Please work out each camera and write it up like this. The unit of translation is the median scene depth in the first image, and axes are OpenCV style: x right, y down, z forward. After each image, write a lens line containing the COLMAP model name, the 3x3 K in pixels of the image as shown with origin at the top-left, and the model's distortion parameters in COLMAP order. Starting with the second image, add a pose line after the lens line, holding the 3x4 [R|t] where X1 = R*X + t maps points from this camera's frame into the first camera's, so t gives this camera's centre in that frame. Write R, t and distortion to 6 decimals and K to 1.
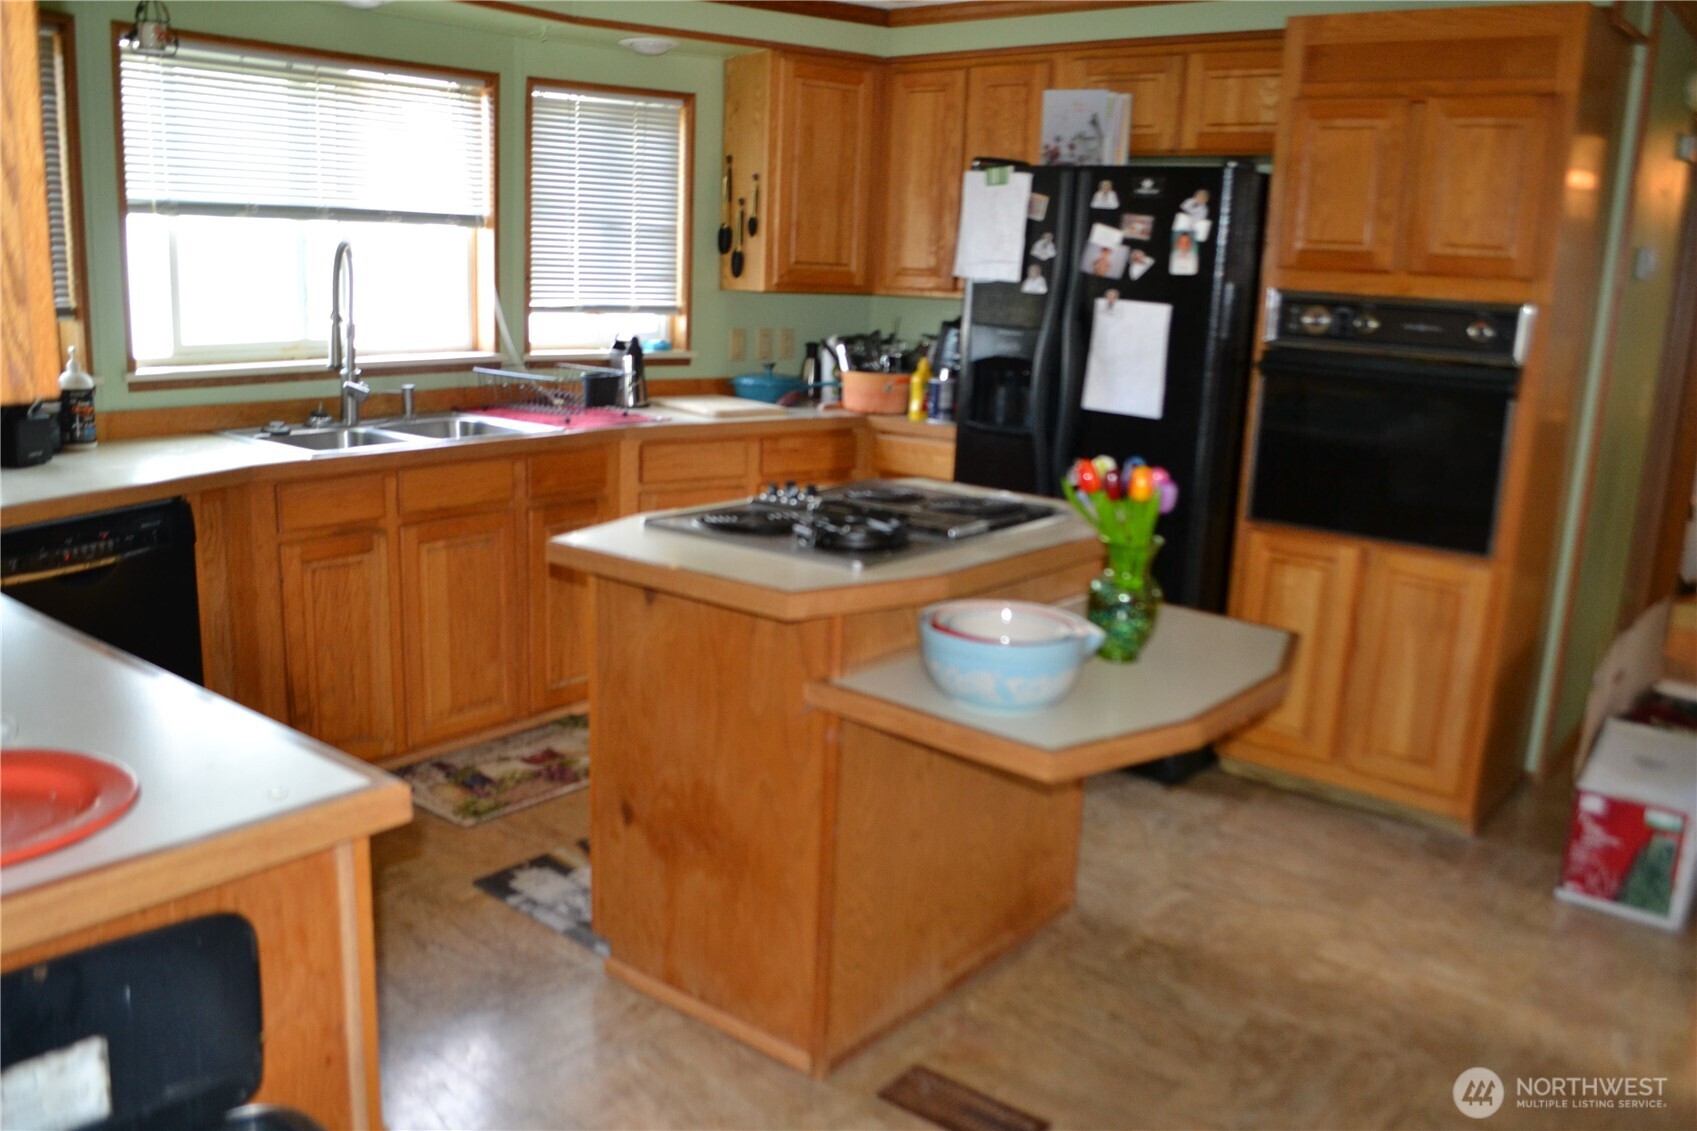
lens RADIAL K [[1383.8, 0, 842.9], [0, 1383.8, 571.6], [0, 0, 1]] dist [-0.086745, 0.017802]
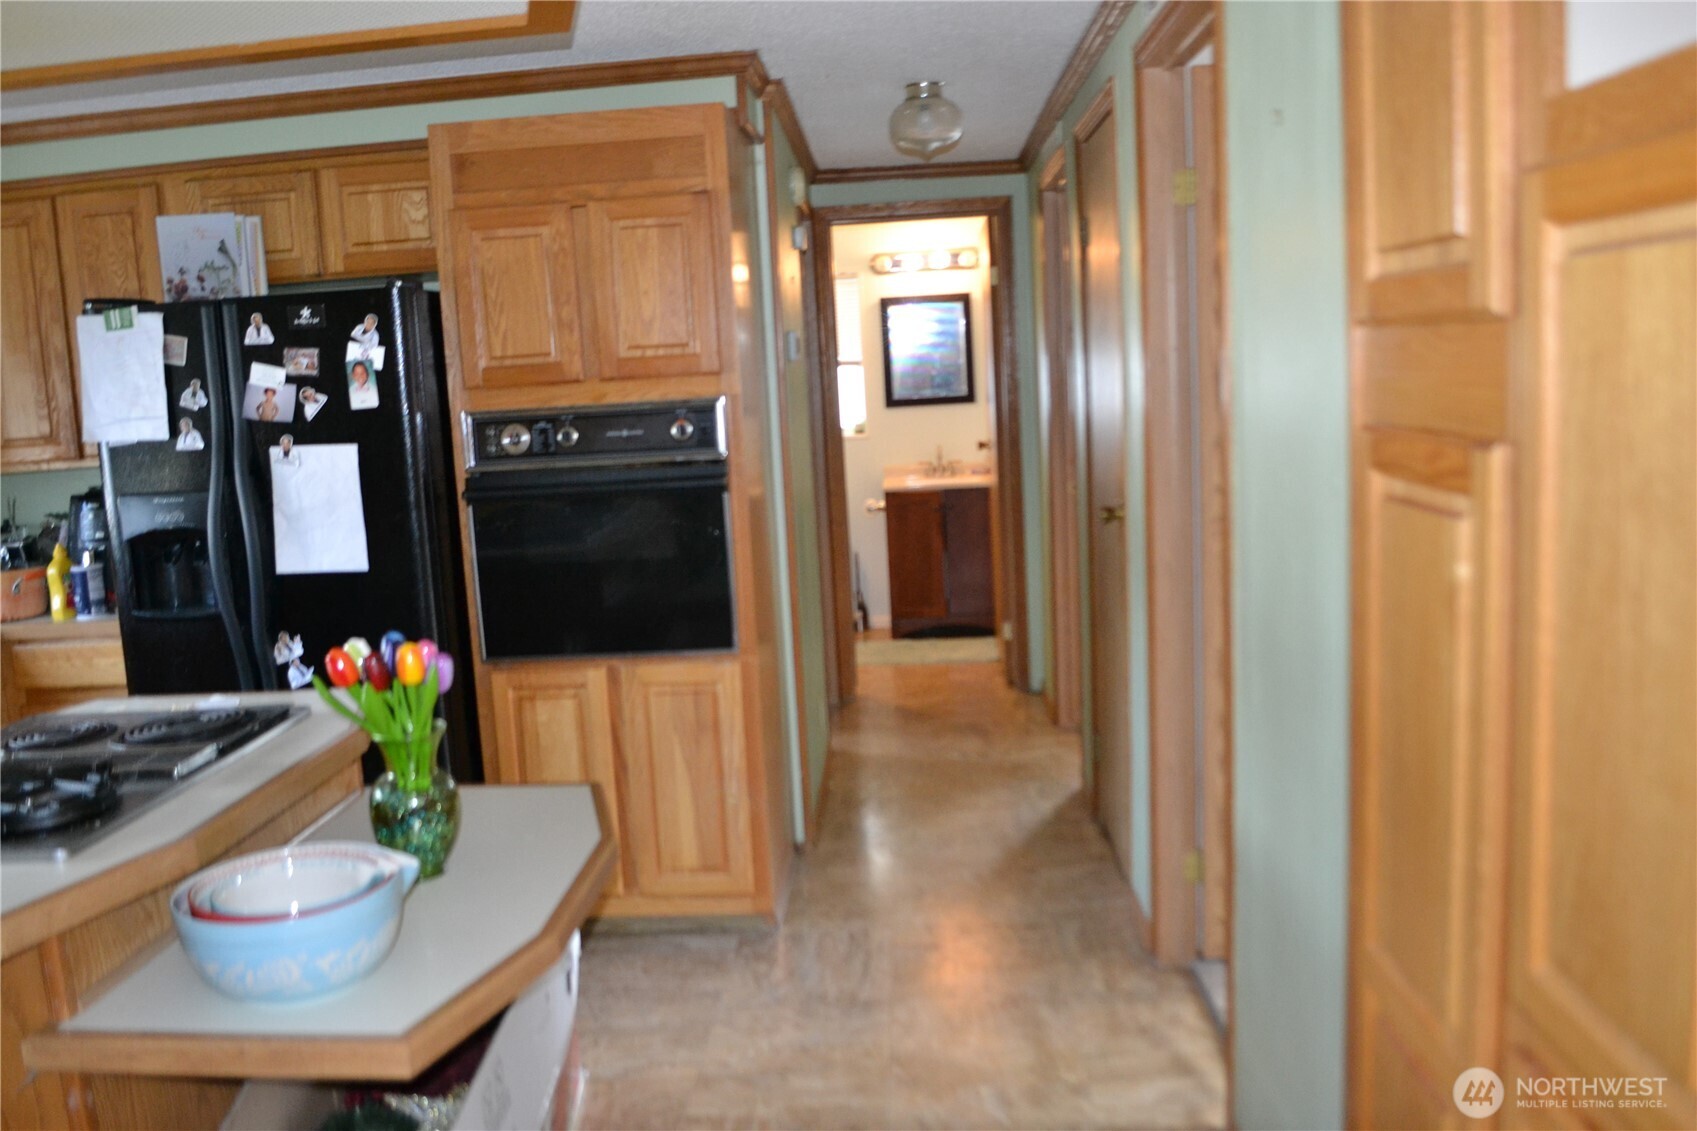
lens RADIAL K [[1383.8, 0, 845.1], [0, 1383.8, 570.3], [0, 0, 1]] dist [-0.086745, 0.017802]
pose [[0.811791, -0.166528, 0.559699, -0.014863], [0.213830, 0.976675, -0.019549, -0.029997], [-0.543389, 0.135550, 0.828465, 0.107570]]
